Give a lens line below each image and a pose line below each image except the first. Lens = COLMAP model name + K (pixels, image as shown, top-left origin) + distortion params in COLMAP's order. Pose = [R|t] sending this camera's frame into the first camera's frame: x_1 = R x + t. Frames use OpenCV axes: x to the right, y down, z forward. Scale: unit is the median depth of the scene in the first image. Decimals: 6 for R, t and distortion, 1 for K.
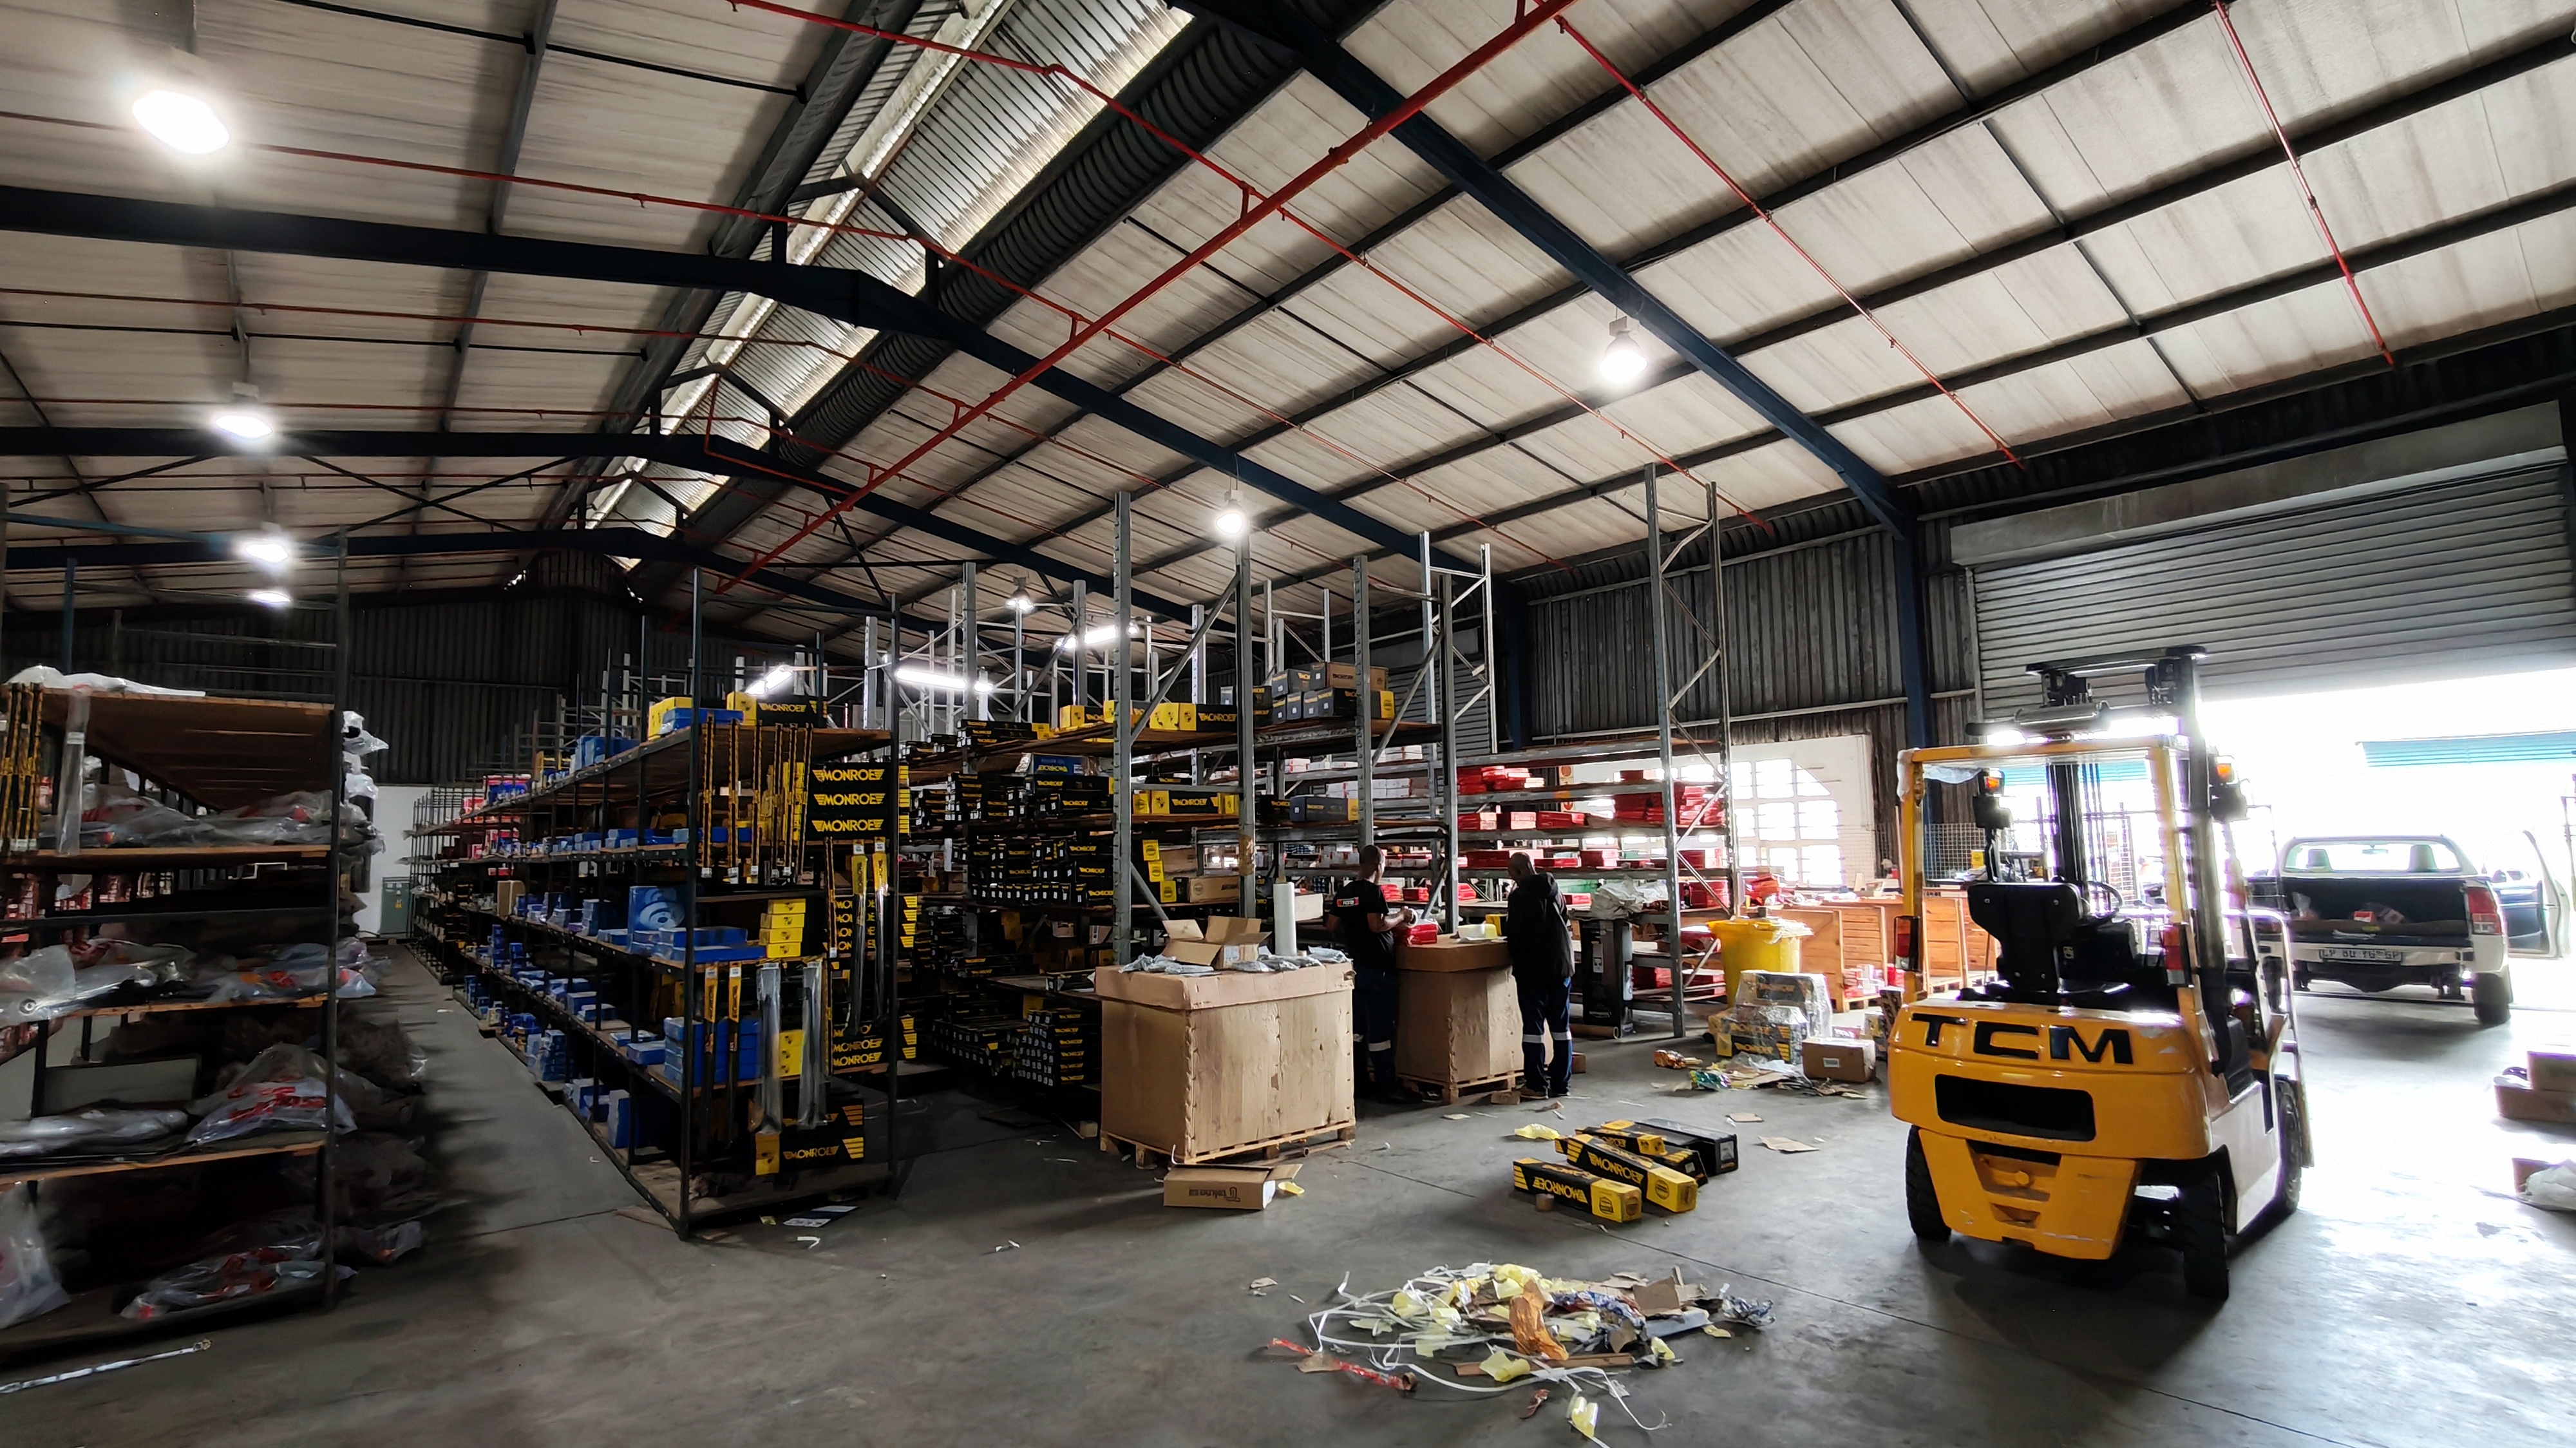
lens RADIAL K [[1179.8, 0, 1299.5], [0, 1179.8, 745.3], [0, 0, 1]] dist [-0.001752, 0.000657]
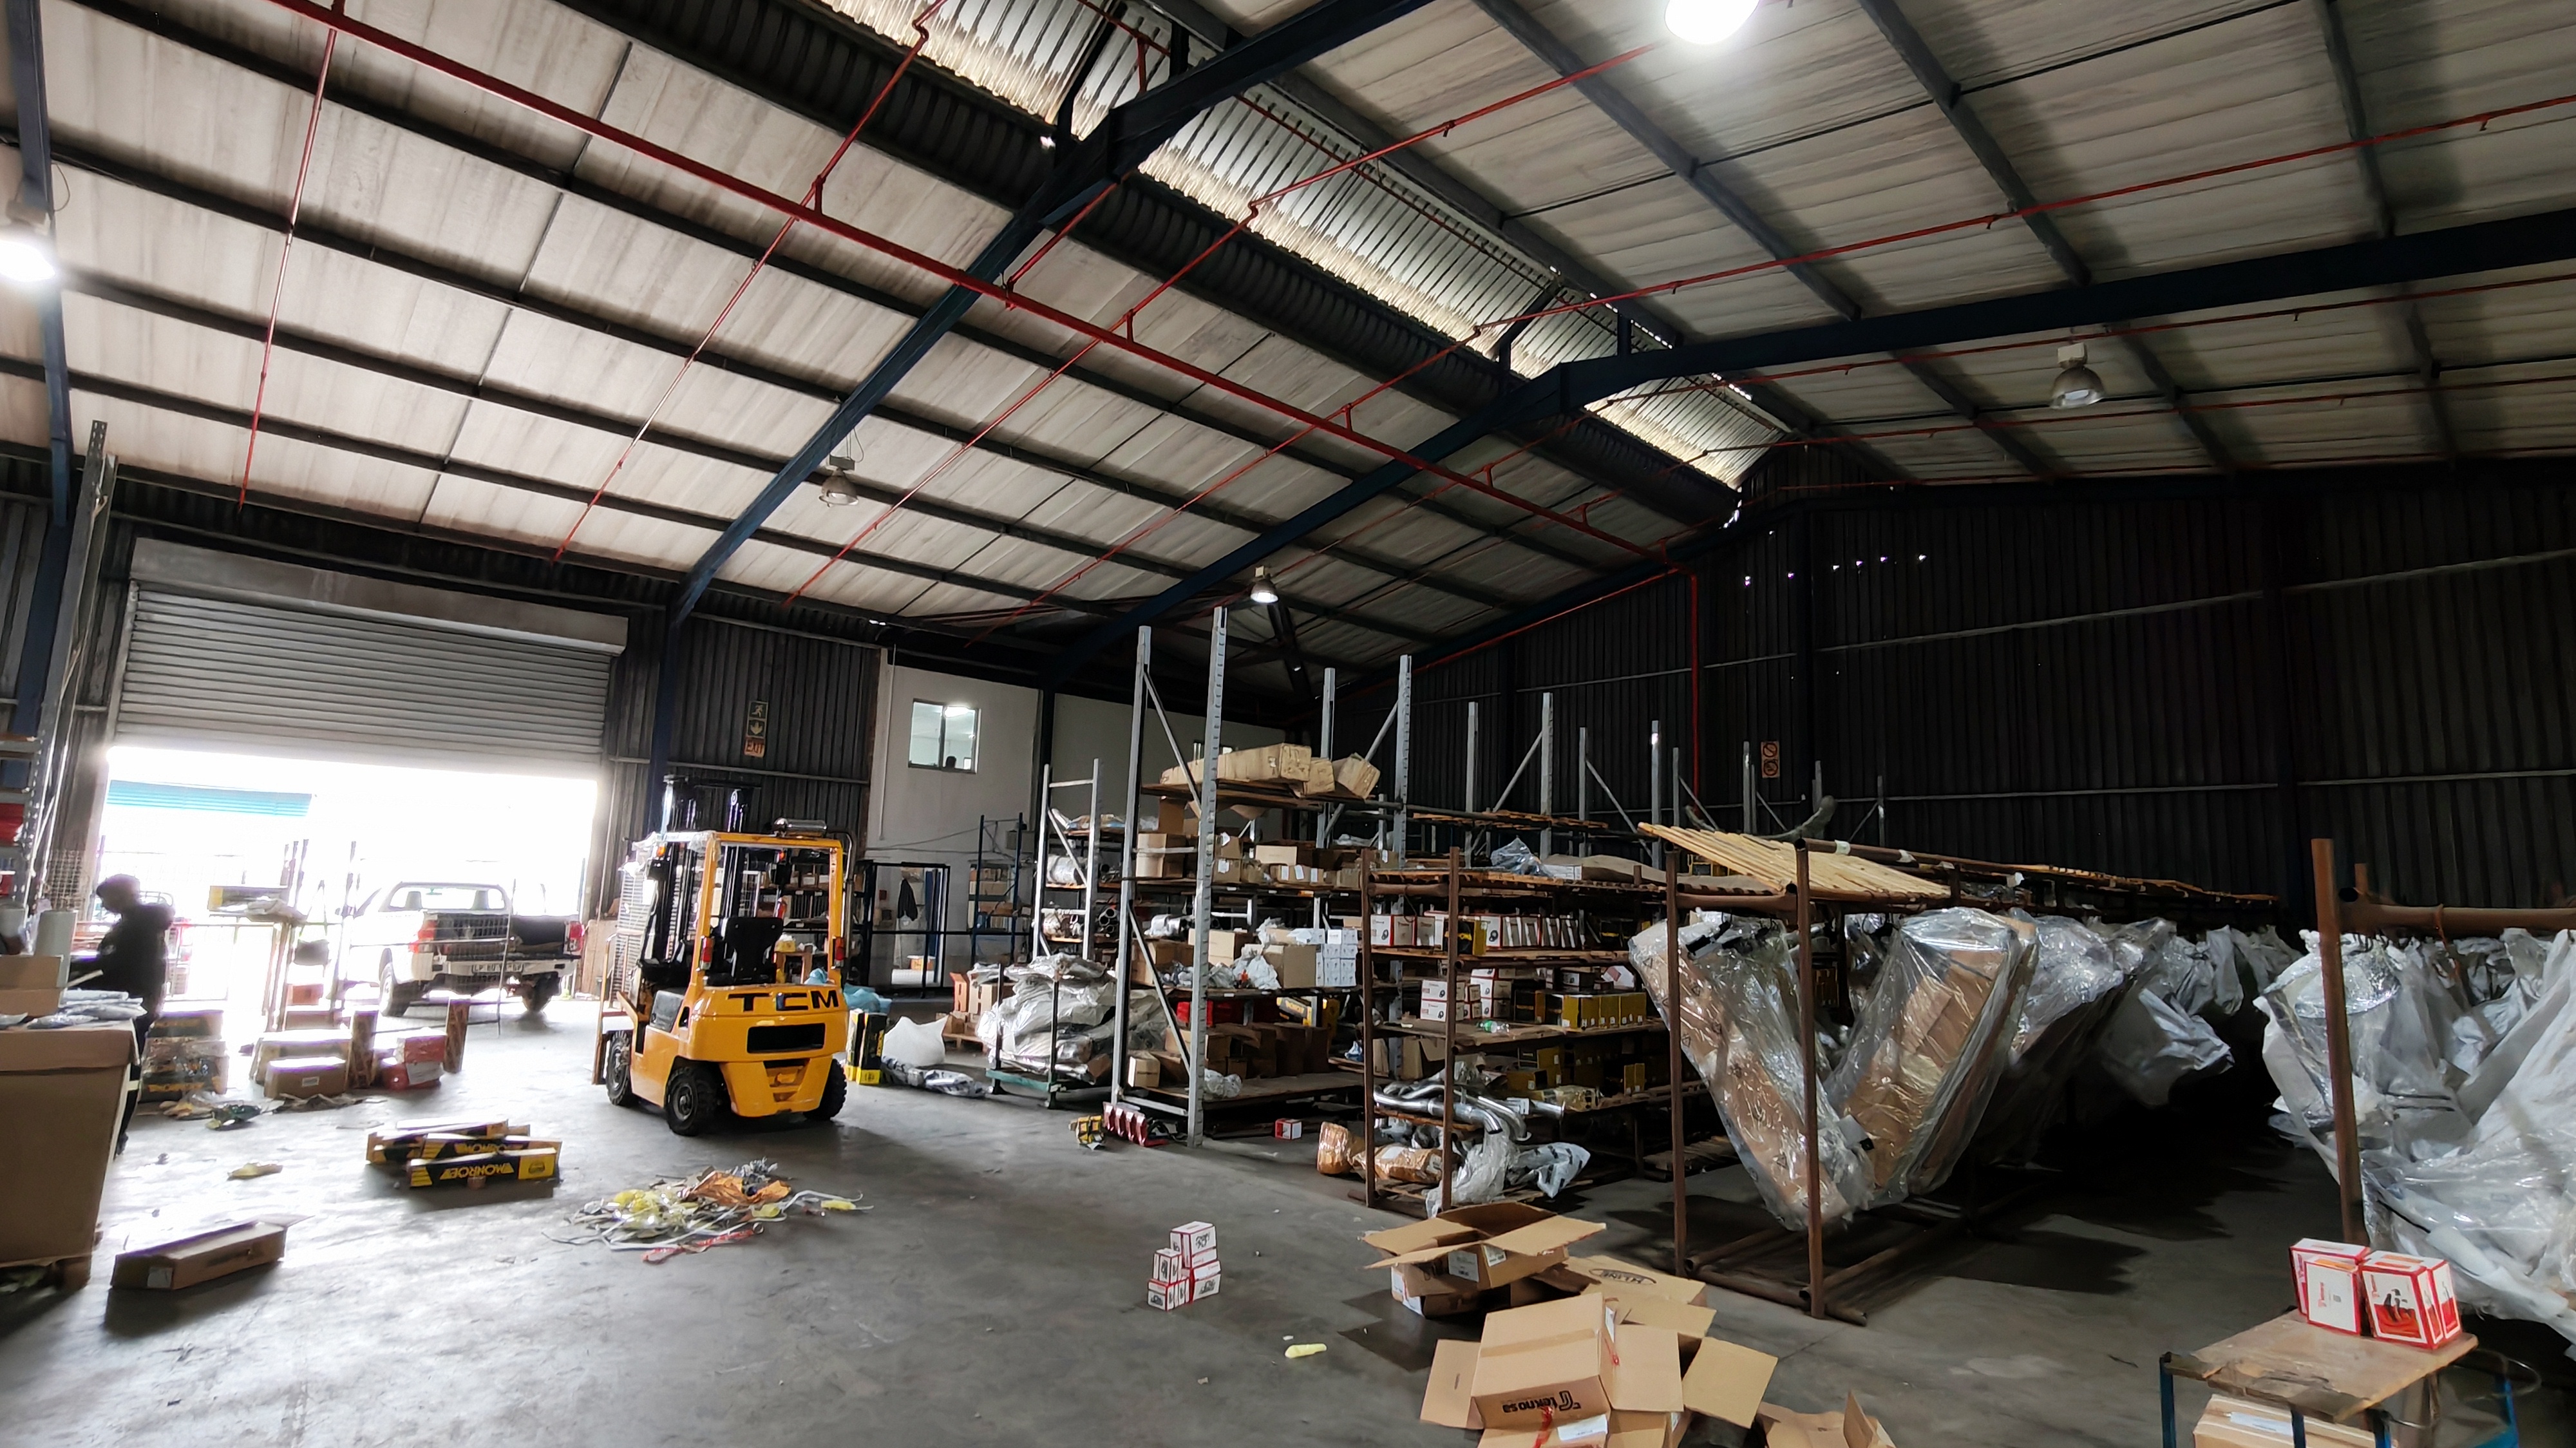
lens RADIAL K [[1179.8, 0, 1292.1], [0, 1179.8, 727.8], [0, 0, 1]] dist [-0.001752, 0.000657]
pose [[-0.067718, 0.159976, 0.984795, -0.136677], [-0.116584, 0.979030, -0.167056, 0.004658], [-0.990869, -0.126124, -0.047648, 0.036726]]
